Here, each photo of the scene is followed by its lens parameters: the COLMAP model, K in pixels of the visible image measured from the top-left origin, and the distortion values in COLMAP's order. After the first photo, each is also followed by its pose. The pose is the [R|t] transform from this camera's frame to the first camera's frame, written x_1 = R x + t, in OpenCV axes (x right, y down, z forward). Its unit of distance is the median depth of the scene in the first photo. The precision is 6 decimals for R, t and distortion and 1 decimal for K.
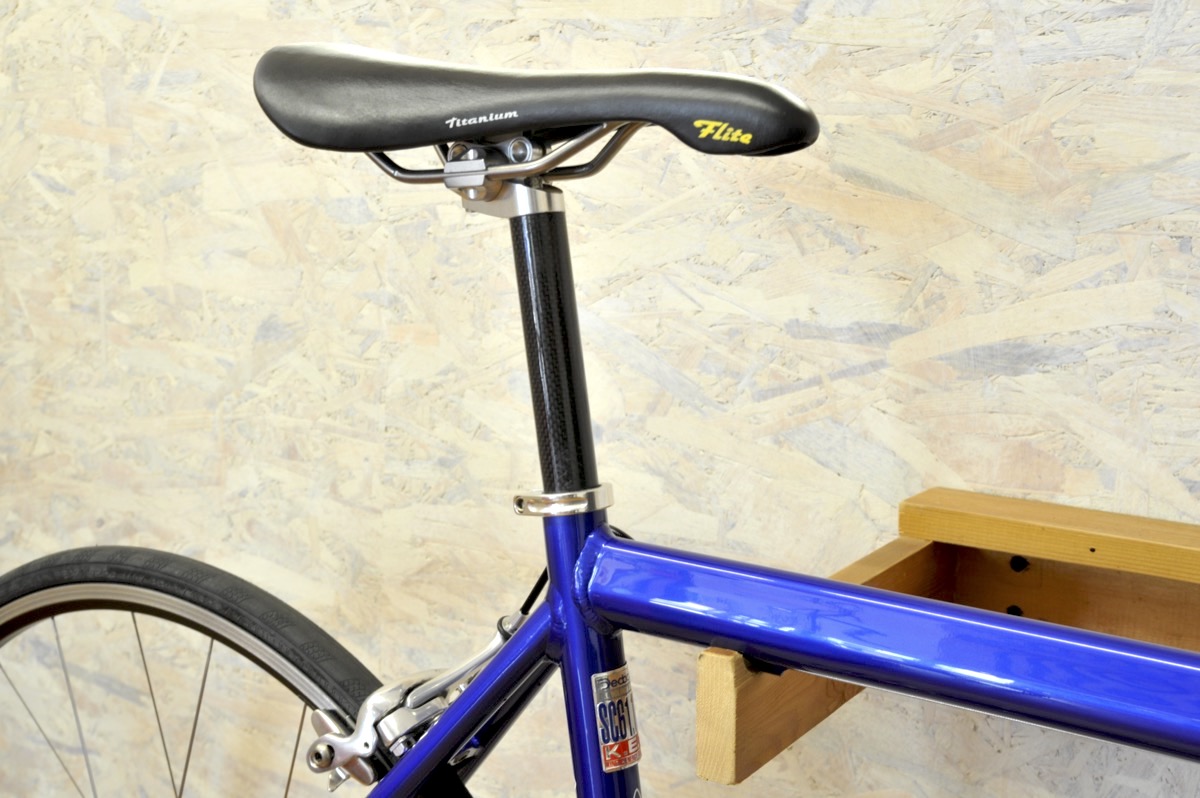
lens RADIAL K [[1372.9, 0, 600.0], [0, 1372.9, 399.0], [0, 0, 1]] dist [-0.010019, 0.023786]
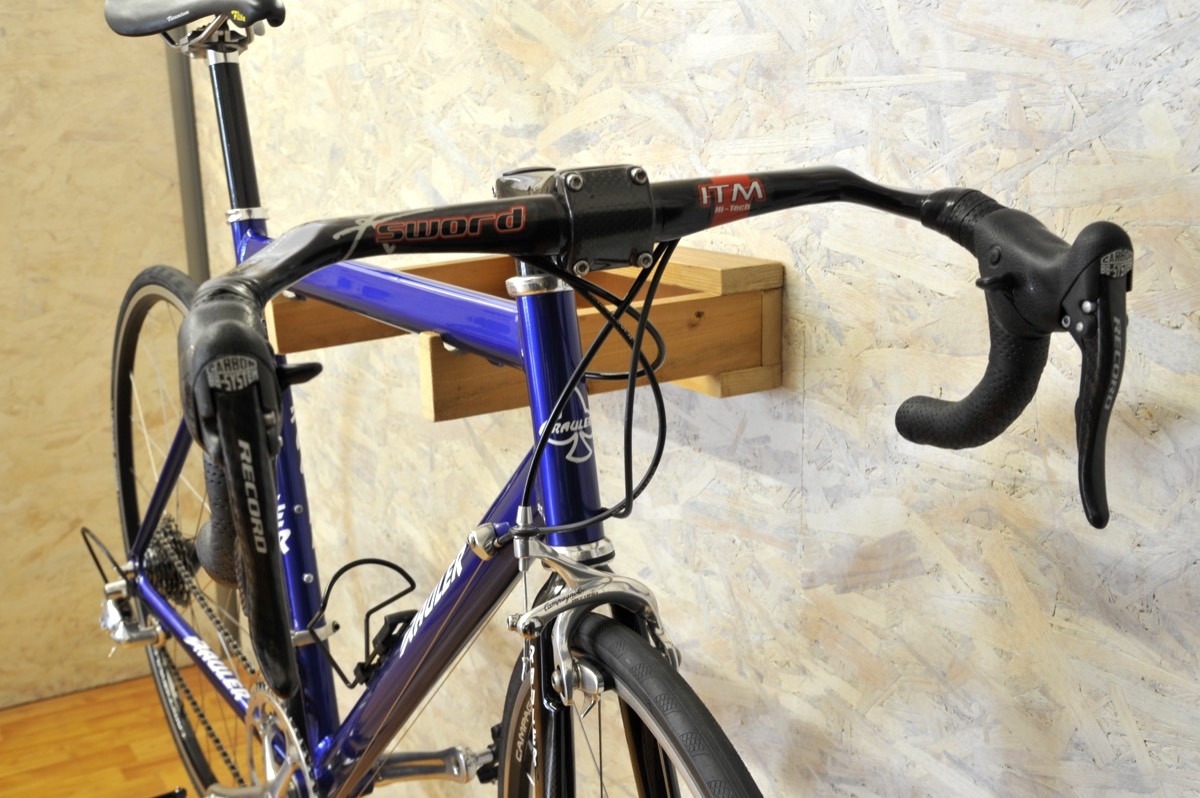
lens RADIAL K [[1372.9, 0, 600.0], [0, 1372.9, 399.0], [0, 0, 1]] dist [-0.010019, 0.023786]
pose [[0.909748, 0.044784, -0.412738, 0.953566], [-0.008863, 0.996033, 0.088540, 0.119997], [0.415066, -0.076891, 0.906536, -0.421769]]
